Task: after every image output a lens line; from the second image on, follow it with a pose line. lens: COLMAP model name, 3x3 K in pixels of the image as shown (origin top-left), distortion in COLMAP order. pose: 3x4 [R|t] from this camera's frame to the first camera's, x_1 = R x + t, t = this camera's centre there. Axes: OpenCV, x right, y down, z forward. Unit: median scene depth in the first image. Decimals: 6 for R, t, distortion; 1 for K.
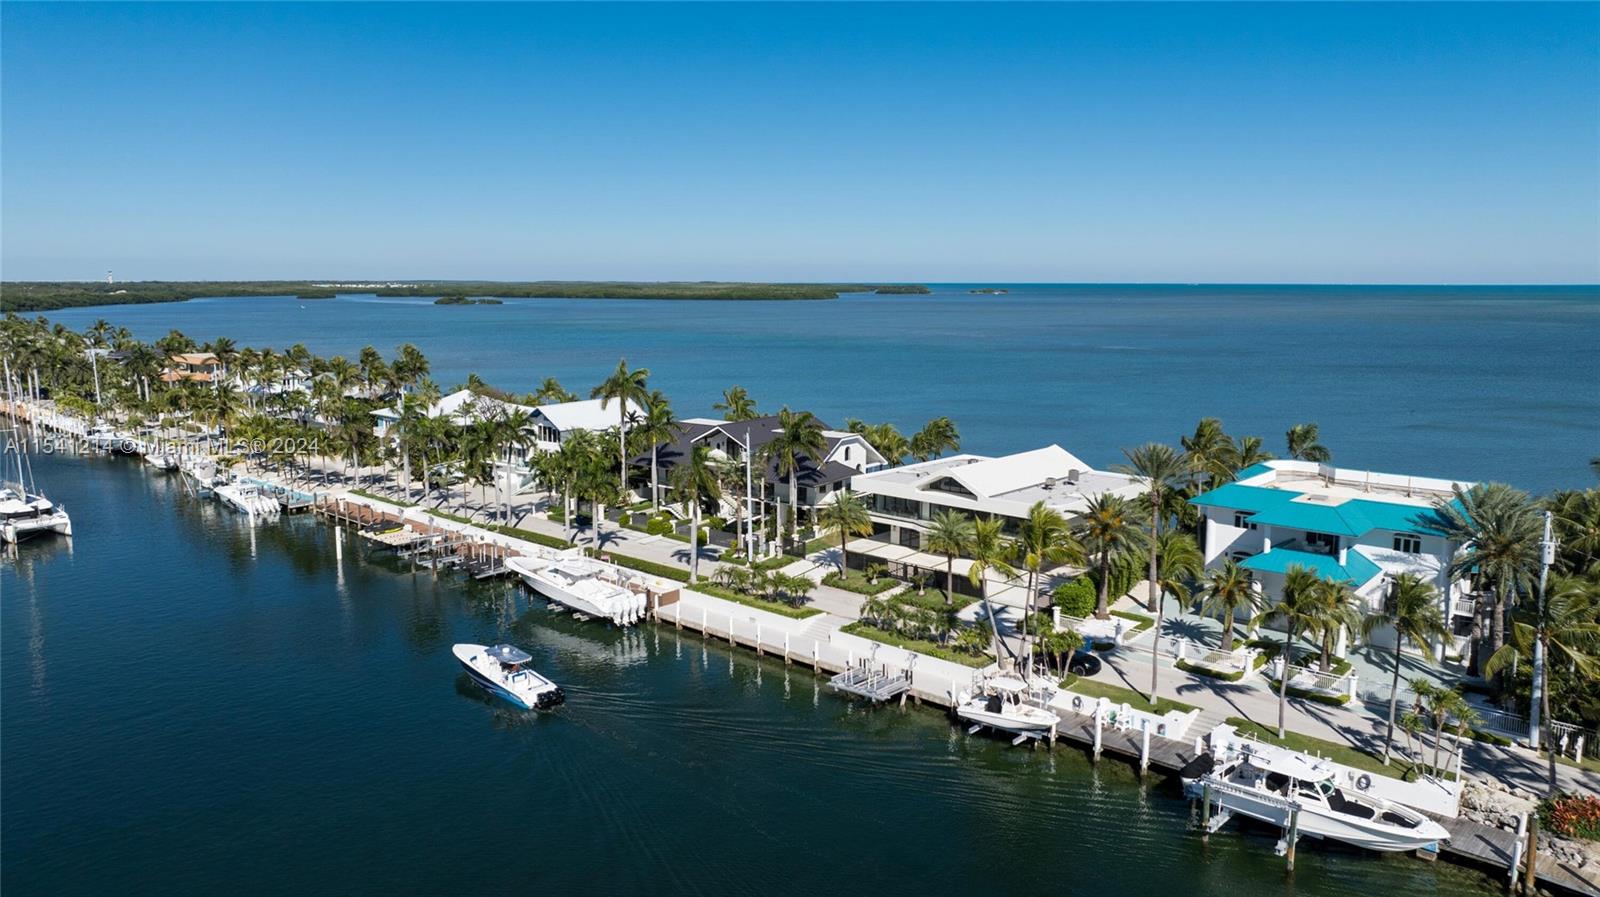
lens RADIAL K [[1098.0, 0, 799.3], [0, 1098.0, 447.9], [0, 0, 1]] dist [-0.020362, 0.002609]
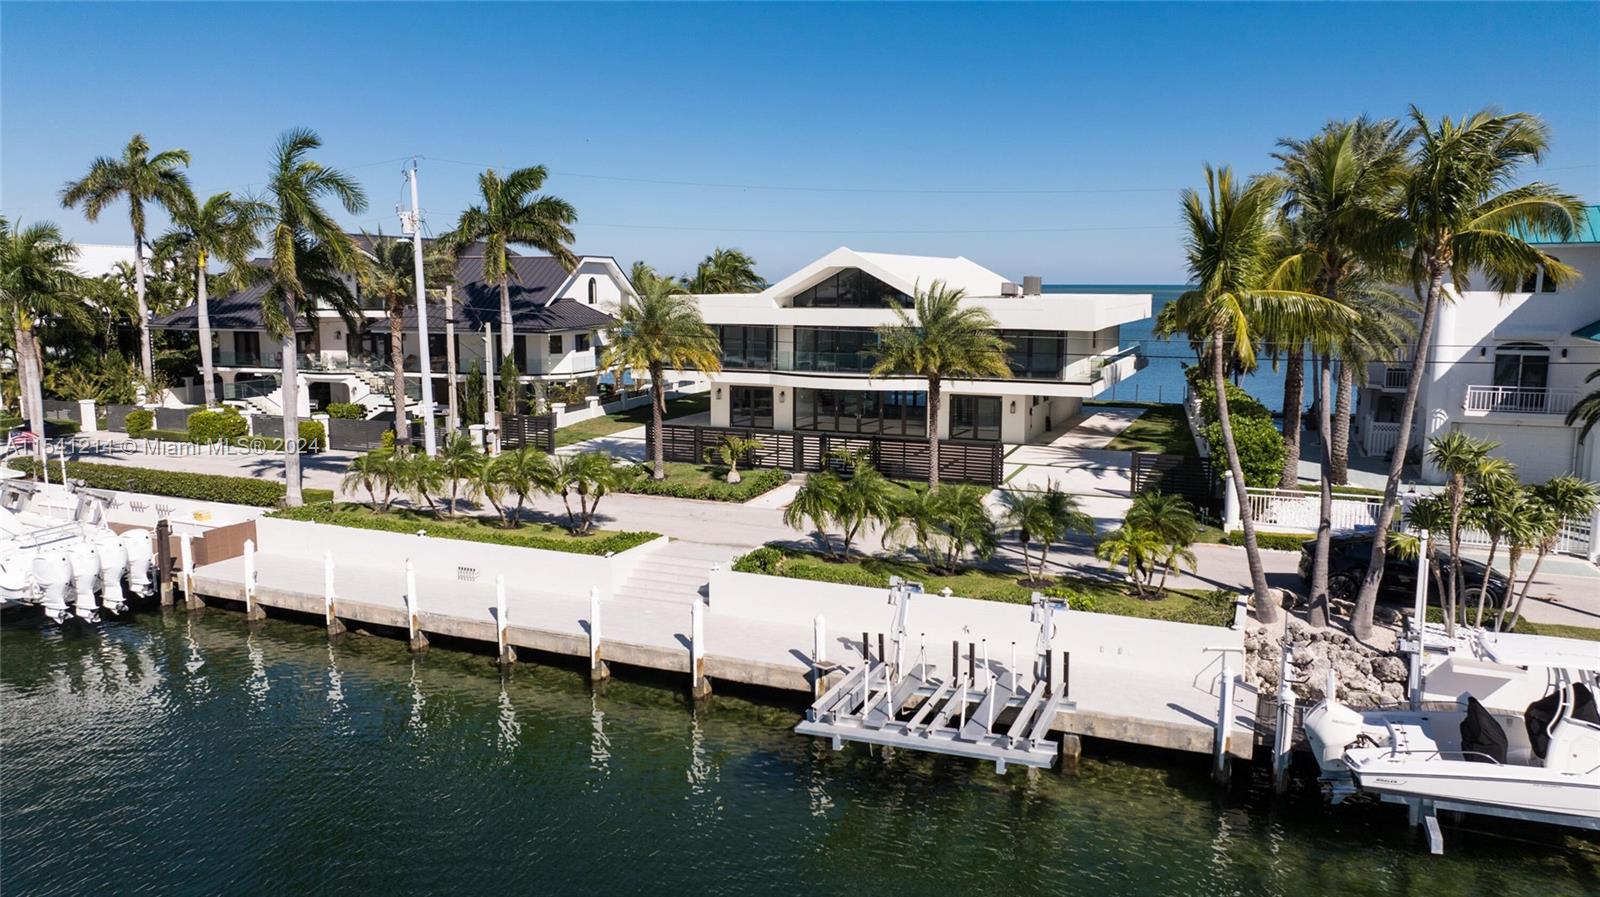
lens RADIAL K [[1098.0, 0, 790.2], [0, 1098.0, 448.3], [0, 0, 1]] dist [-0.020362, 0.002609]
pose [[0.946783, -0.045601, 0.318626, -0.051171], [0.046305, 0.998913, 0.005369, 0.107924], [-0.318524, 0.009671, 0.947865, 0.561987]]
